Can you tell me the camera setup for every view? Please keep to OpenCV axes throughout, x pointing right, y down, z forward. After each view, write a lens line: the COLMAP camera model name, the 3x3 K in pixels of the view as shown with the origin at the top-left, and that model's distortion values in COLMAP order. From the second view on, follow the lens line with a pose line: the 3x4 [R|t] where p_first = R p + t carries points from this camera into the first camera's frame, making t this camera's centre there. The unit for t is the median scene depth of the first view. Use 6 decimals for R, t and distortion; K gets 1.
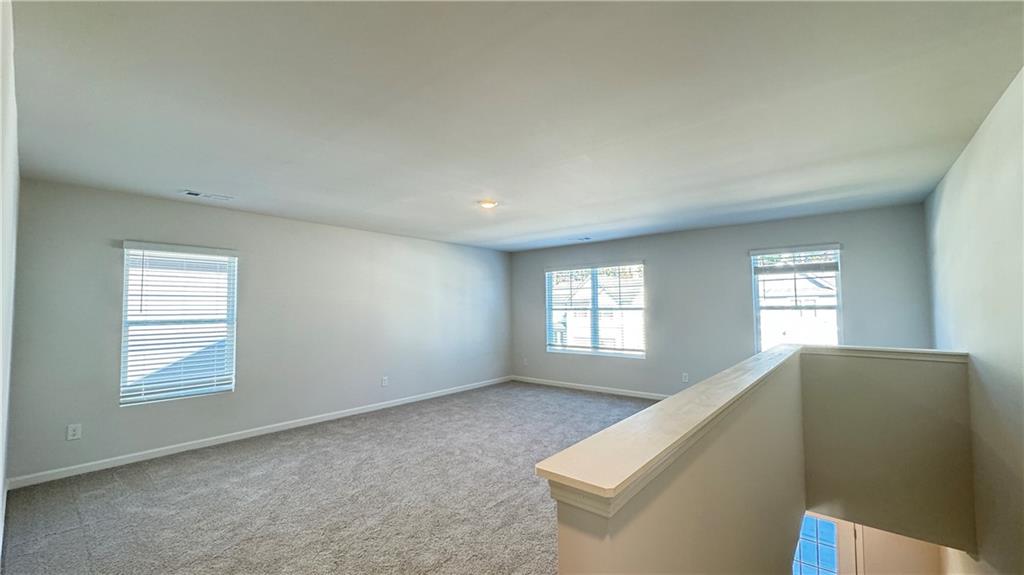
lens RADIAL K [[409.5, 0, 512.0], [0, 409.5, 287.5], [0, 0, 1]] dist [-0.002178, -0.000098]
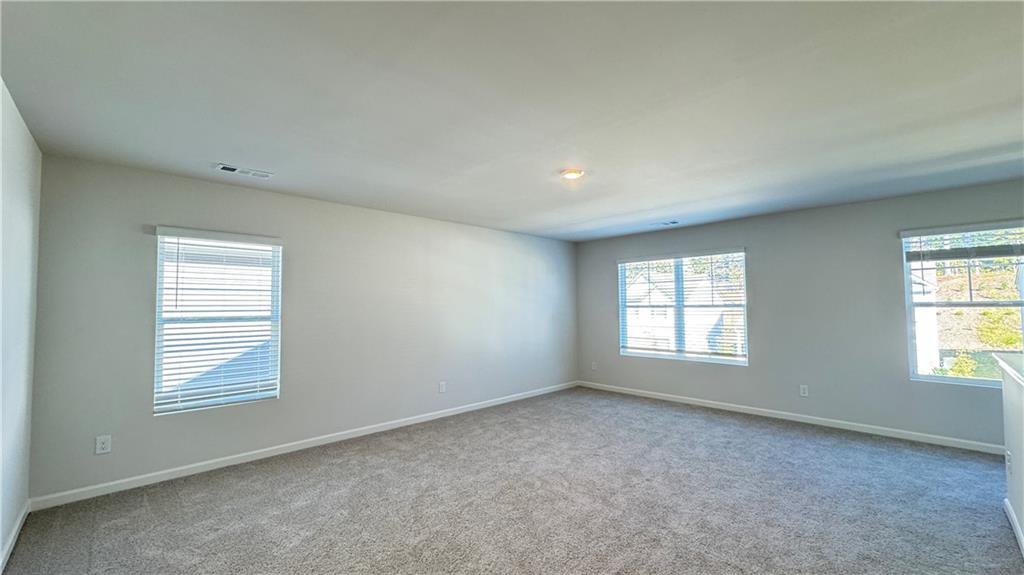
lens RADIAL K [[409.5, 0, 512.0], [0, 409.5, 287.5], [0, 0, 1]] dist [-0.002178, -0.000098]
pose [[0.994338, -0.003250, -0.106210, -0.088576], [0.003793, 0.999981, 0.004906, 0.013264], [0.106192, -0.005281, 0.994332, 0.183213]]
